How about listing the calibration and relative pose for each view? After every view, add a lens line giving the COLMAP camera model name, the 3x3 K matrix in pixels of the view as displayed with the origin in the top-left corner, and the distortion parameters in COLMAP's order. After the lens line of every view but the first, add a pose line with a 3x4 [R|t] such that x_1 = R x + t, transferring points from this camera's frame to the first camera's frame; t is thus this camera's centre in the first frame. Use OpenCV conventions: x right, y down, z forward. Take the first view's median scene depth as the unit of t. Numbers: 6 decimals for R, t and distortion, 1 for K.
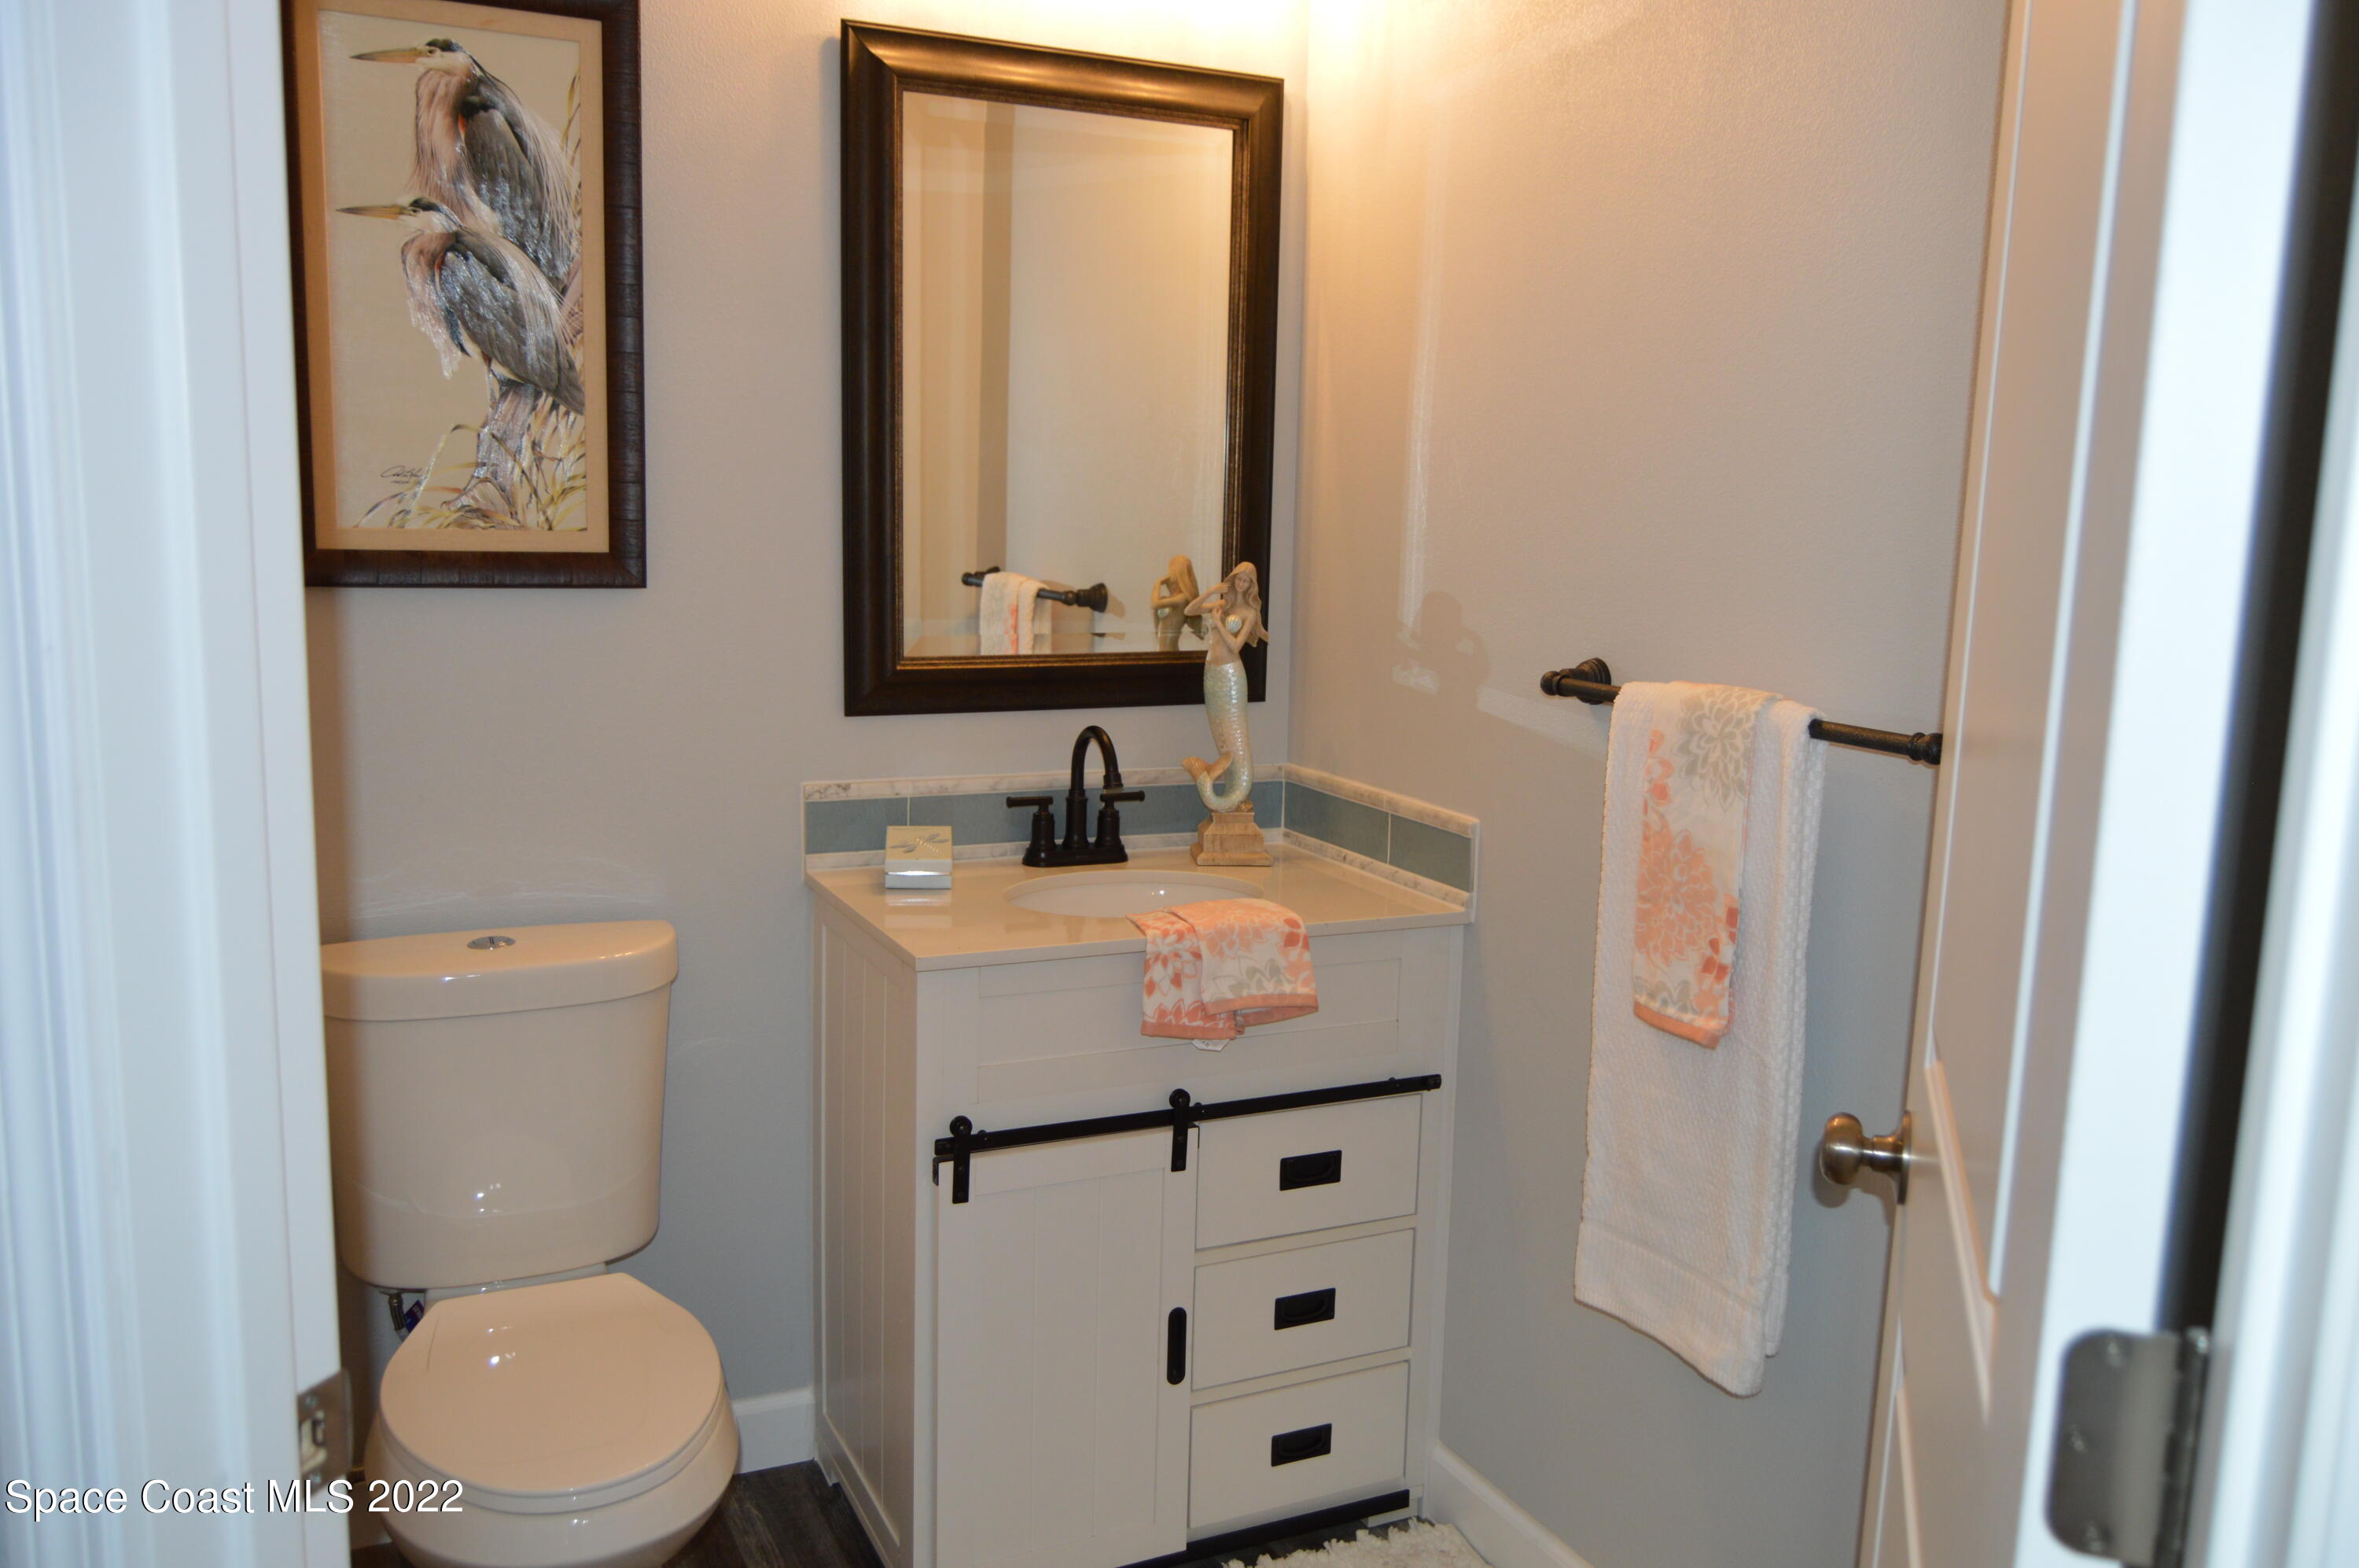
lens RADIAL K [[1852.9, 0, 1191.1], [0, 1852.9, 782.4], [0, 0, 1]] dist [-0.016287, 0.013515]
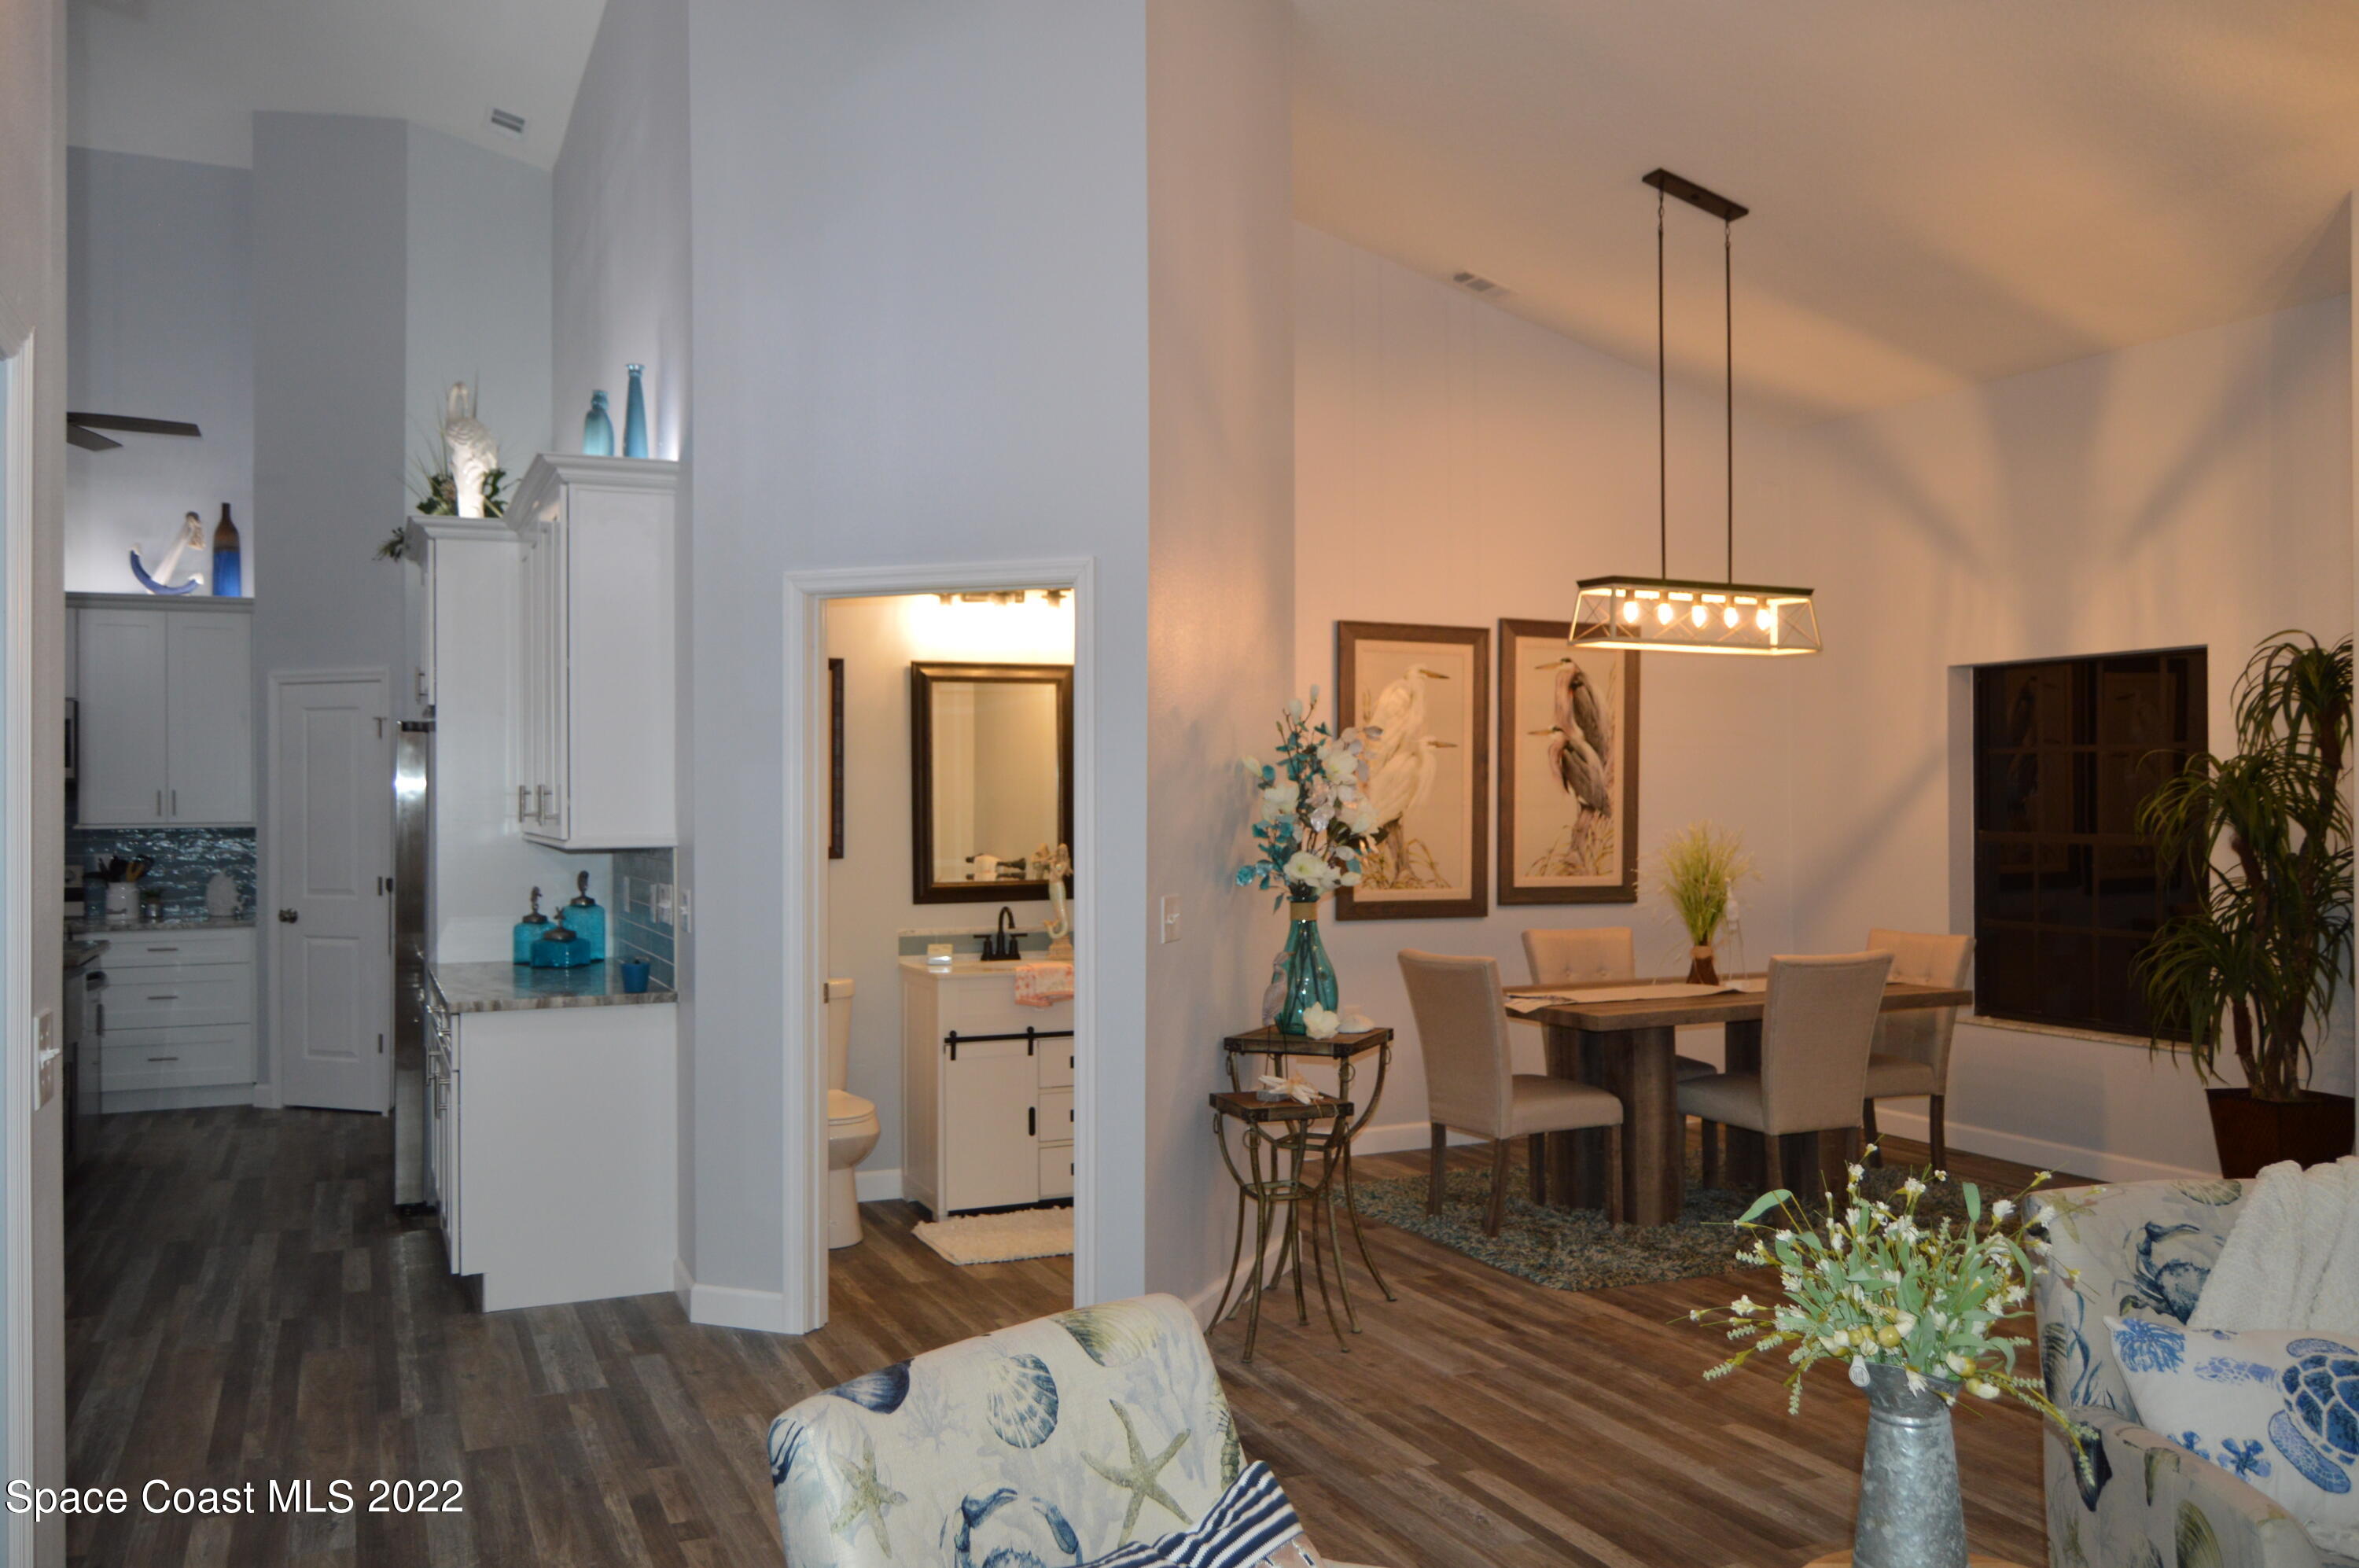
lens RADIAL K [[1824.6, 0, 1179.5], [0, 1824.6, 784.0], [0, 0, 1]] dist [-0.023807, 0.001959]
pose [[0.999052, -0.032608, -0.028851, 0.284474], [0.027423, 0.985958, -0.164726, 0.239027], [0.033817, 0.163778, 0.985917, -1.639852]]
